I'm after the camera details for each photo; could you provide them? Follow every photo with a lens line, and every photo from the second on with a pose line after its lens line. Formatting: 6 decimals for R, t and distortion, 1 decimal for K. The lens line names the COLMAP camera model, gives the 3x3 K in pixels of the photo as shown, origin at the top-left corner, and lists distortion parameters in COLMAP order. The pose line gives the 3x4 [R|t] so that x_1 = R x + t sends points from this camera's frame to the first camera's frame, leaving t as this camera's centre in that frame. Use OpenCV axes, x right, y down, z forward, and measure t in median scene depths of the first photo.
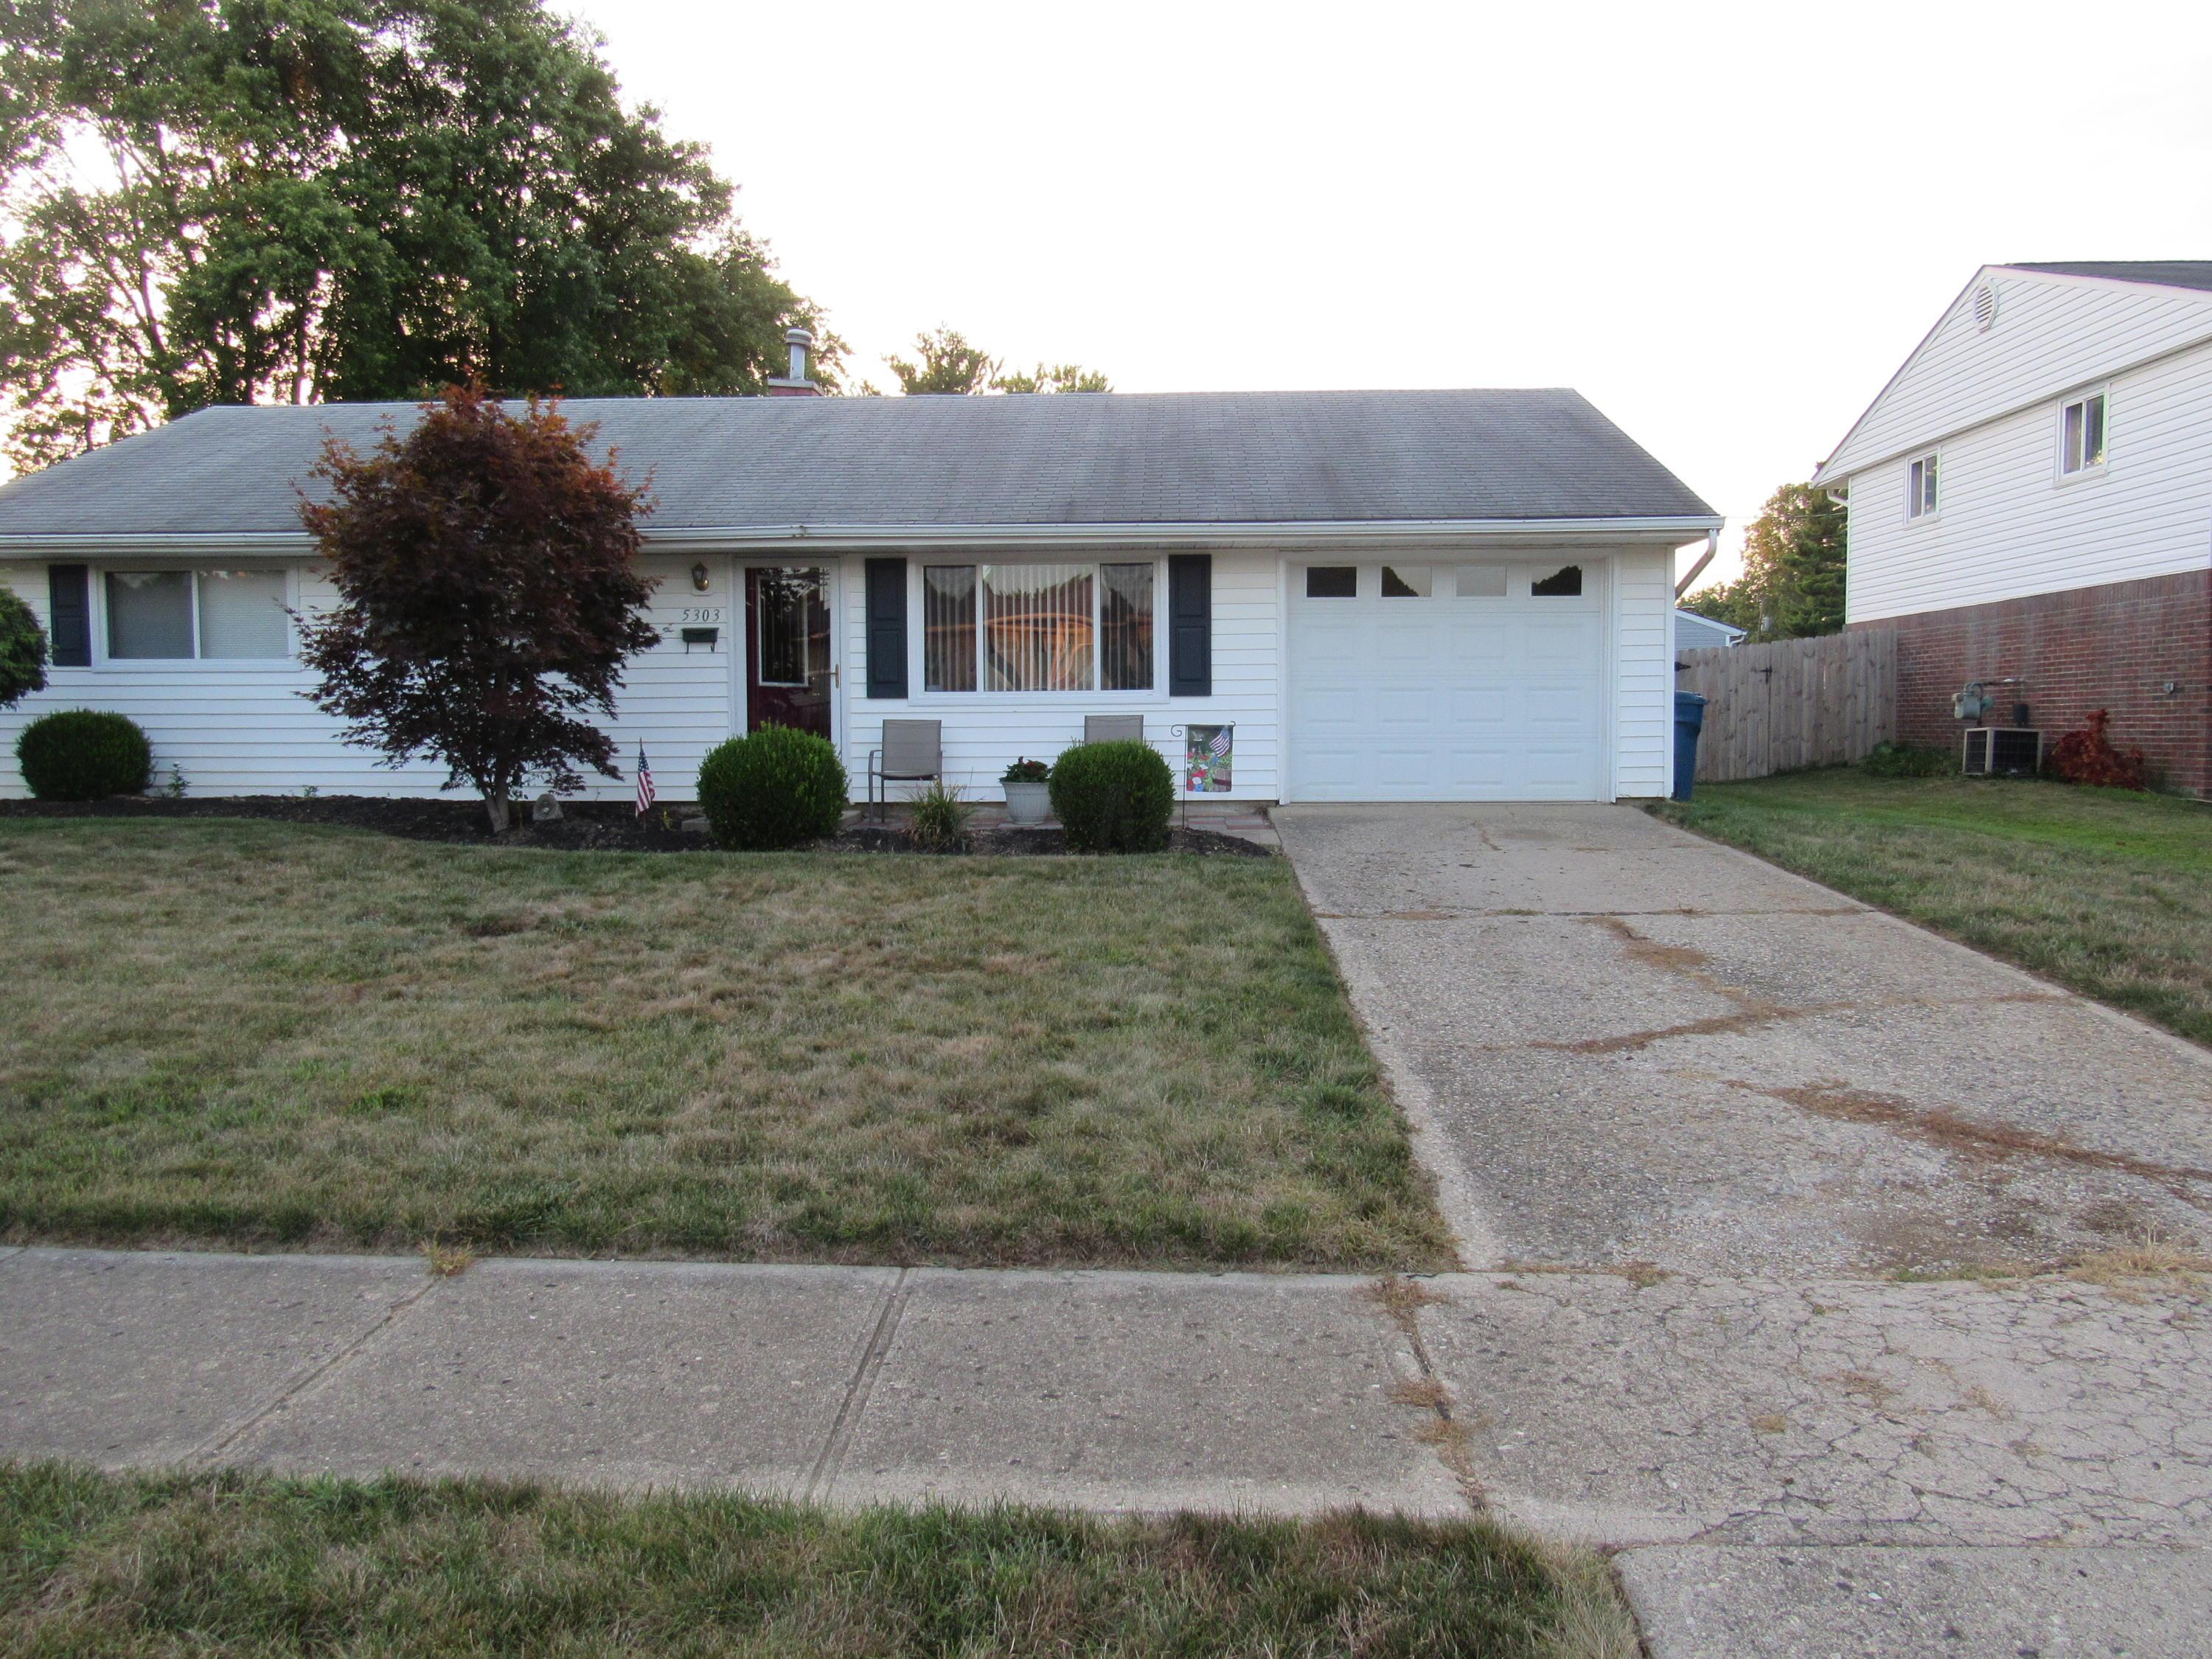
lens RADIAL K [[1562.9, 0, 1115.3], [0, 1562.9, 824.7], [0, 0, 1]] dist [-0.032900, 0.008858]
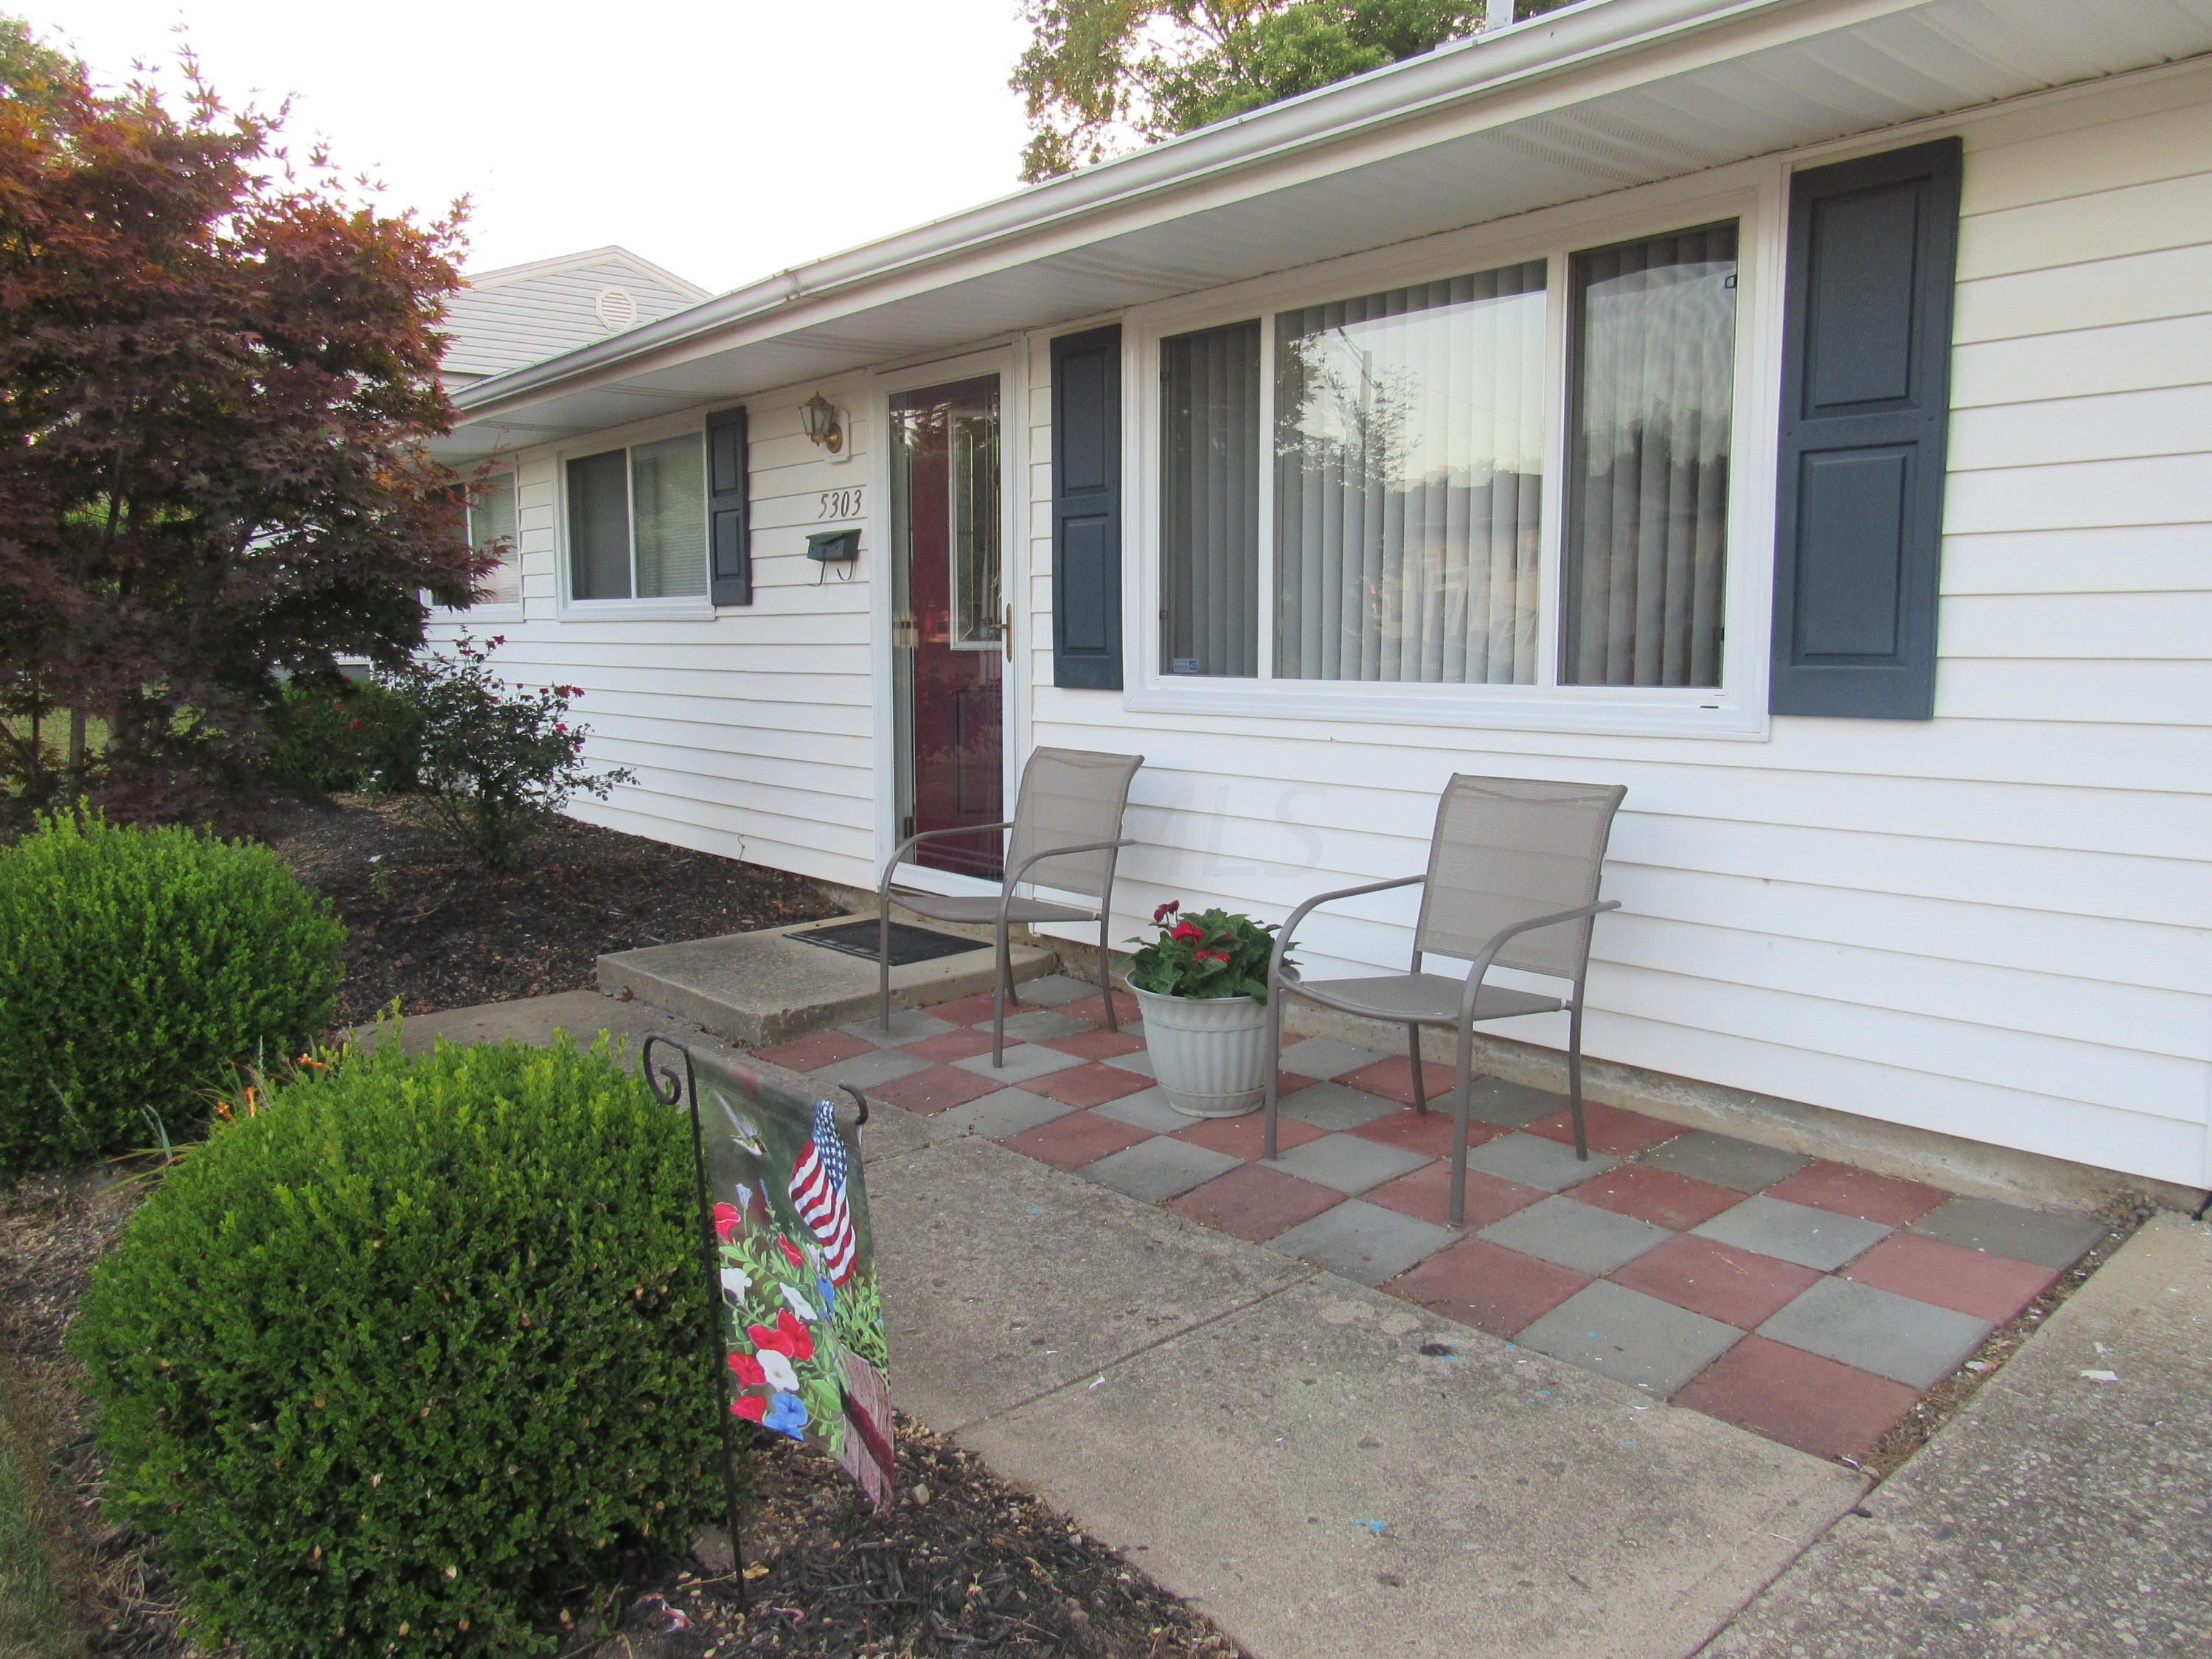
lens RADIAL K [[1562.9, 0, 1124.4], [0, 1562.9, 807.3], [0, 0, 1]] dist [-0.032900, 0.008858]
pose [[0.682036, 0.085750, -0.726274, 0.154017], [-0.046924, 0.996187, 0.073552, -0.081496], [0.729812, -0.016085, 0.683459, 0.739765]]
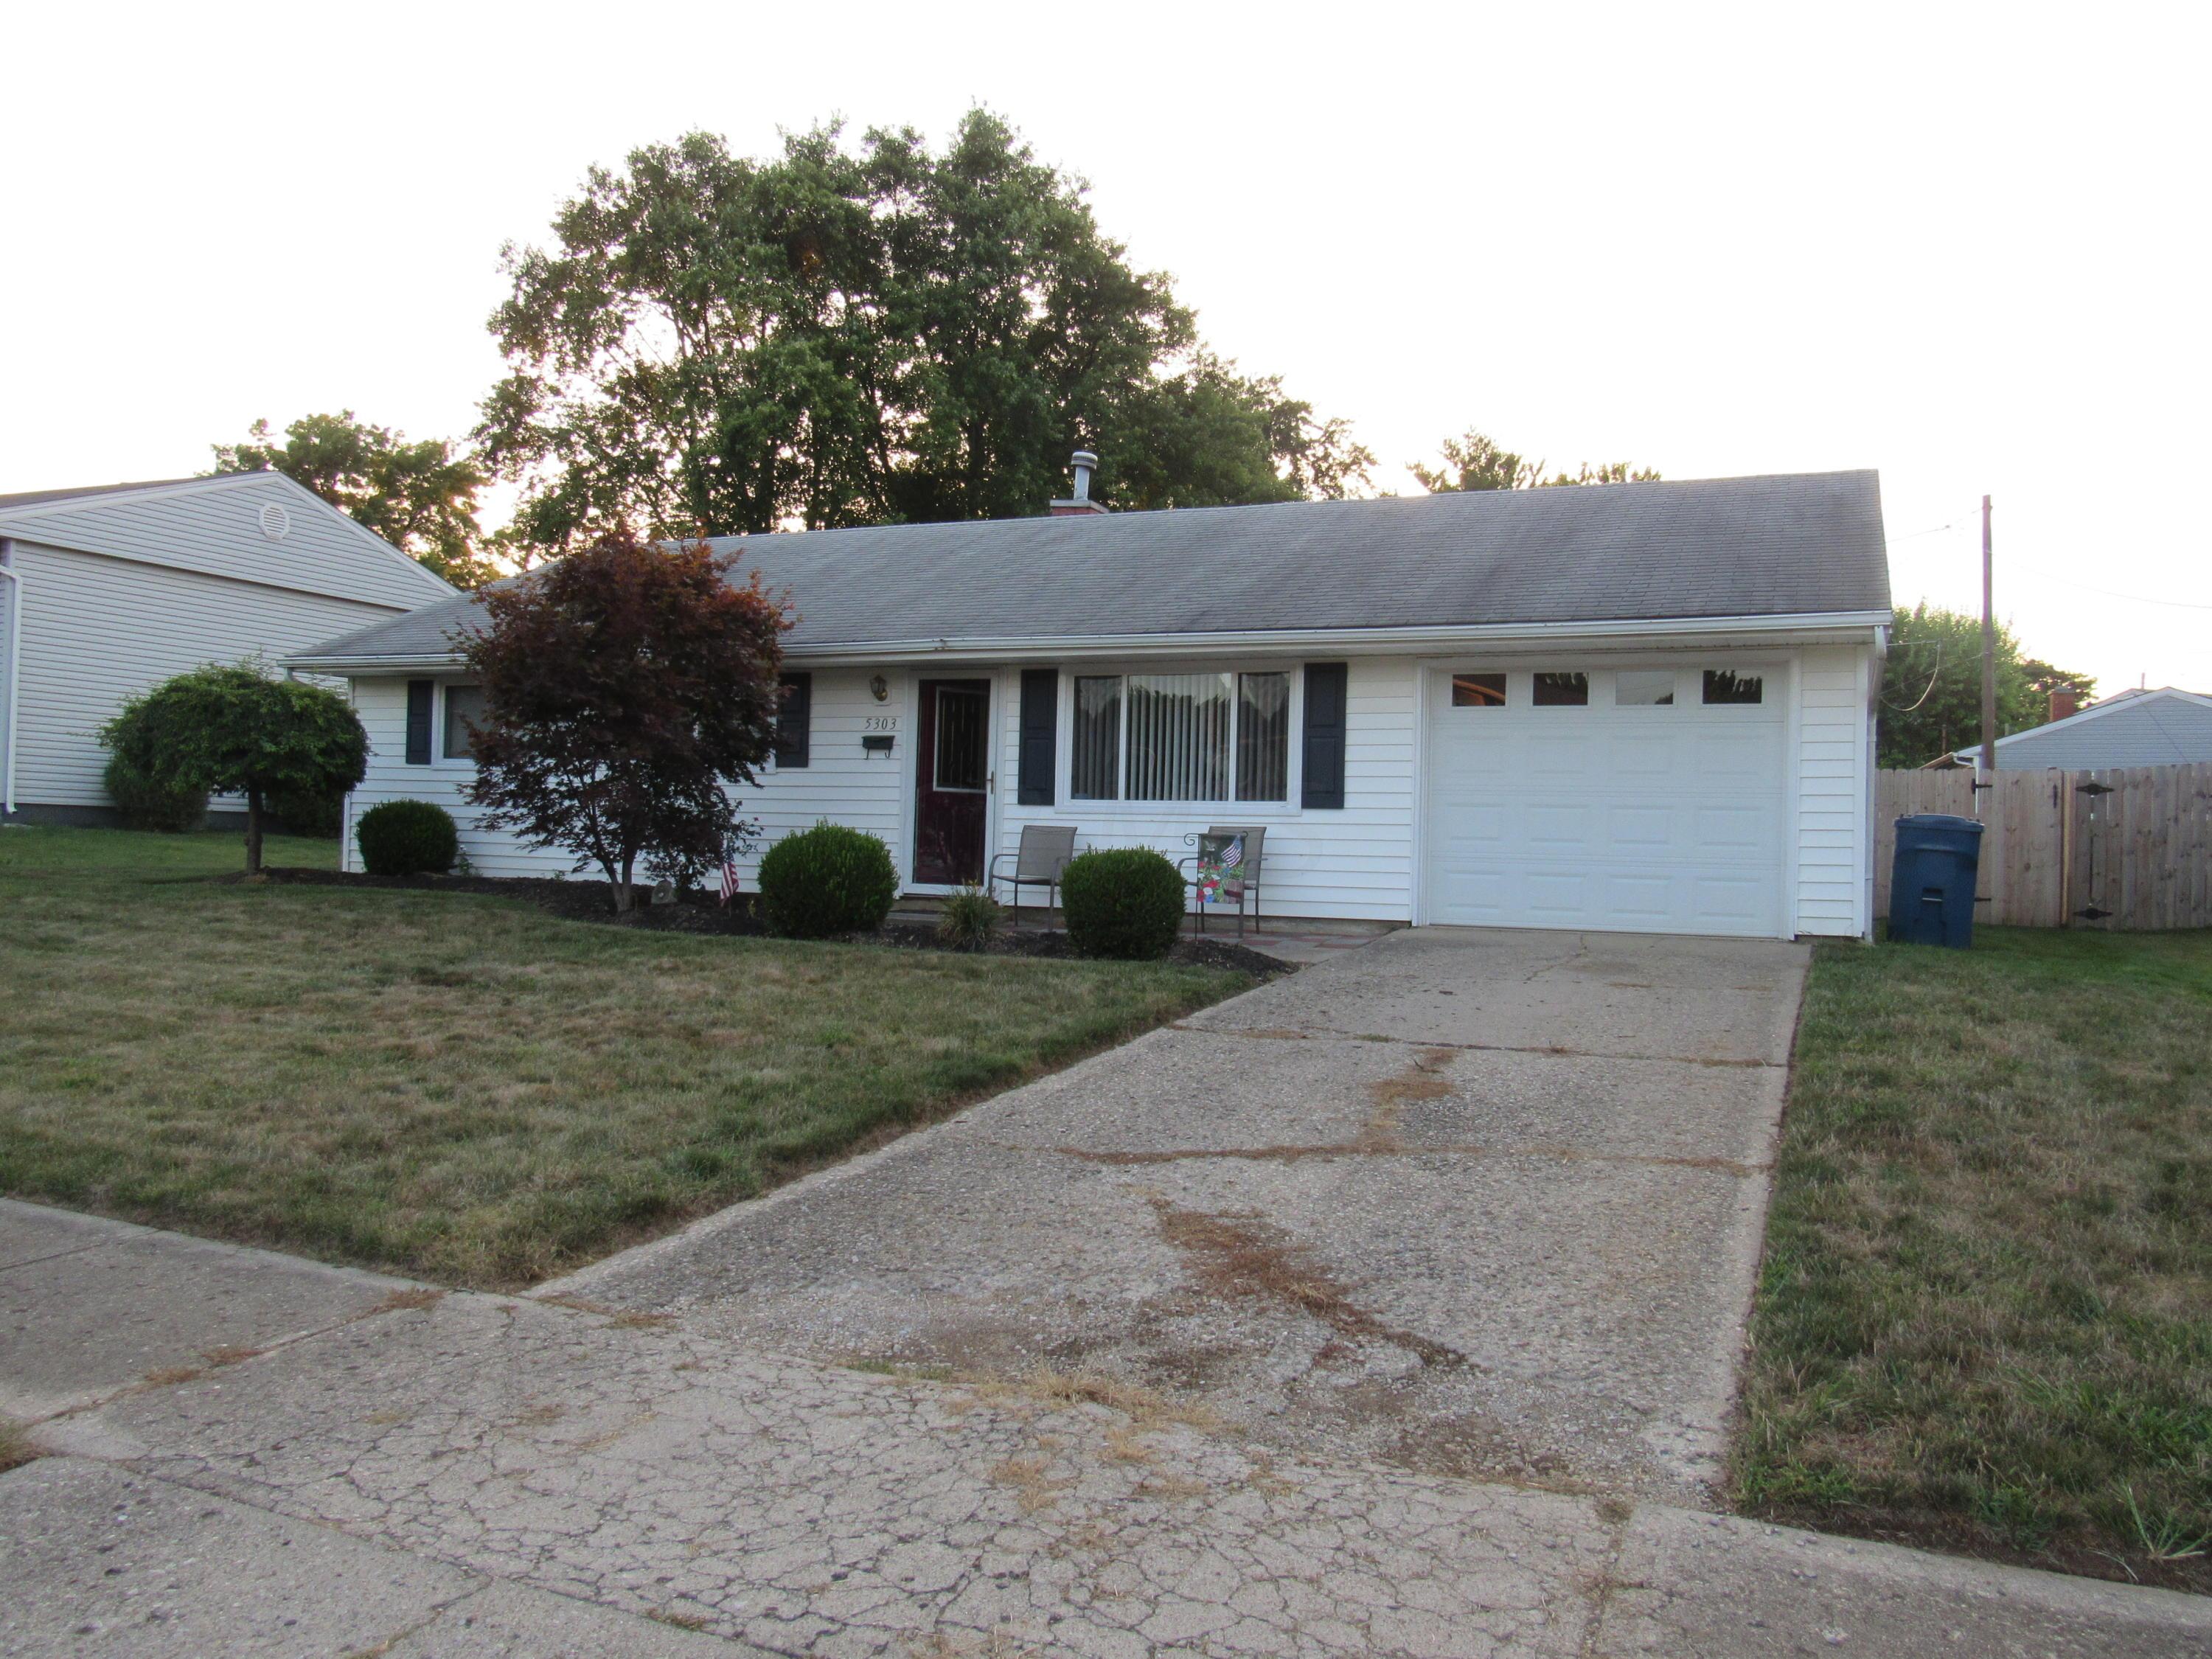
lens RADIAL K [[1656.7, 0, 1092.8], [0, 1656.7, 818.5], [0, 0, 1]] dist [-0.037984, 0.018292]
pose [[0.924194, 0.022863, -0.381239, 0.304536], [-0.054212, 0.995952, -0.071692, 0.003422], [0.378057, 0.086925, 0.921692, 0.015835]]
